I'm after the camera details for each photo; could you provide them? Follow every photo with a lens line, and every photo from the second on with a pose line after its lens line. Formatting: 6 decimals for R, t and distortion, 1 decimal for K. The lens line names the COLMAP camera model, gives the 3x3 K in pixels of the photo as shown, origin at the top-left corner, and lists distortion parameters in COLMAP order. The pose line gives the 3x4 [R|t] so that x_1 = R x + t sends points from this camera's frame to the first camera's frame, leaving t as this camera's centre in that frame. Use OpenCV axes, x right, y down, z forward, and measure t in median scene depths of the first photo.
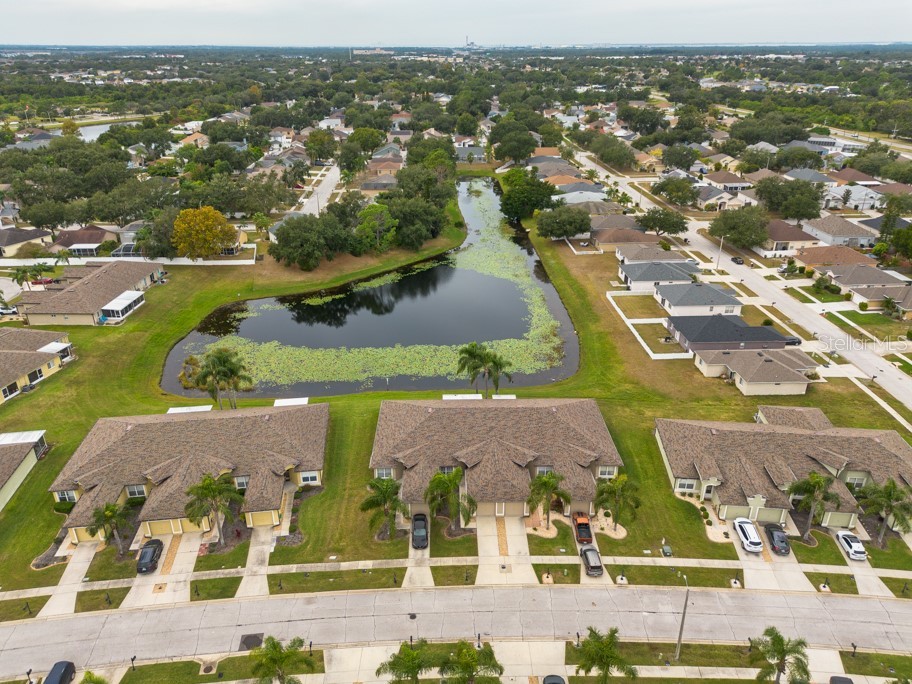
lens RADIAL K [[648.7, 0, 455.6], [0, 648.7, 341.5], [0, 0, 1]] dist [0.035836, -0.024411]
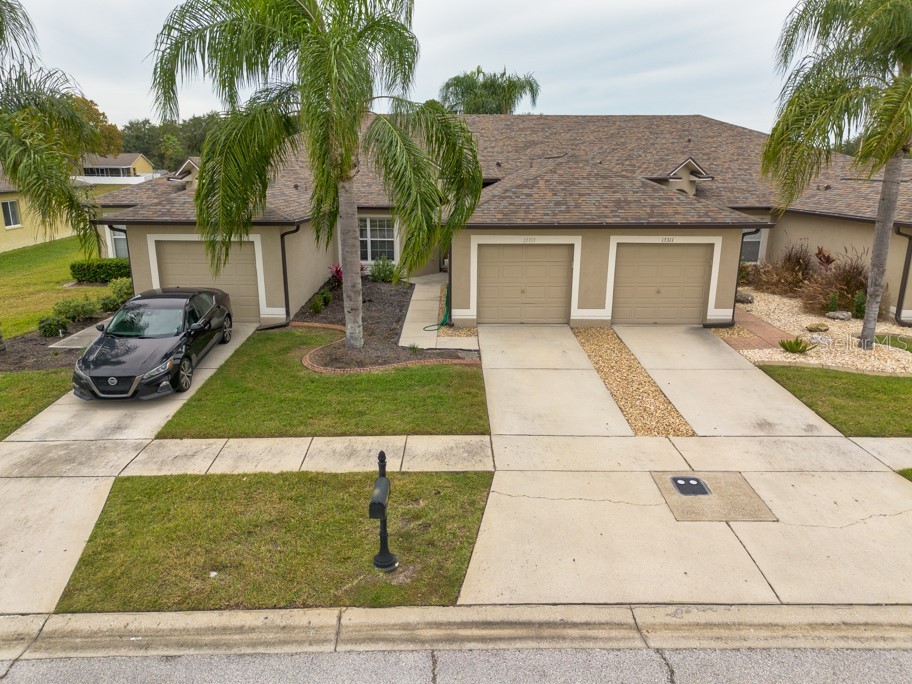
lens RADIAL K [[648.7, 0, 455.8], [0, 648.7, 344.5], [0, 0, 1]] dist [0.035836, -0.024411]
pose [[0.999920, 0.003857, -0.012011, 0.028767], [-0.005834, 0.985565, -0.169196, 0.336279], [0.011185, 0.169253, 0.985509, 0.857492]]
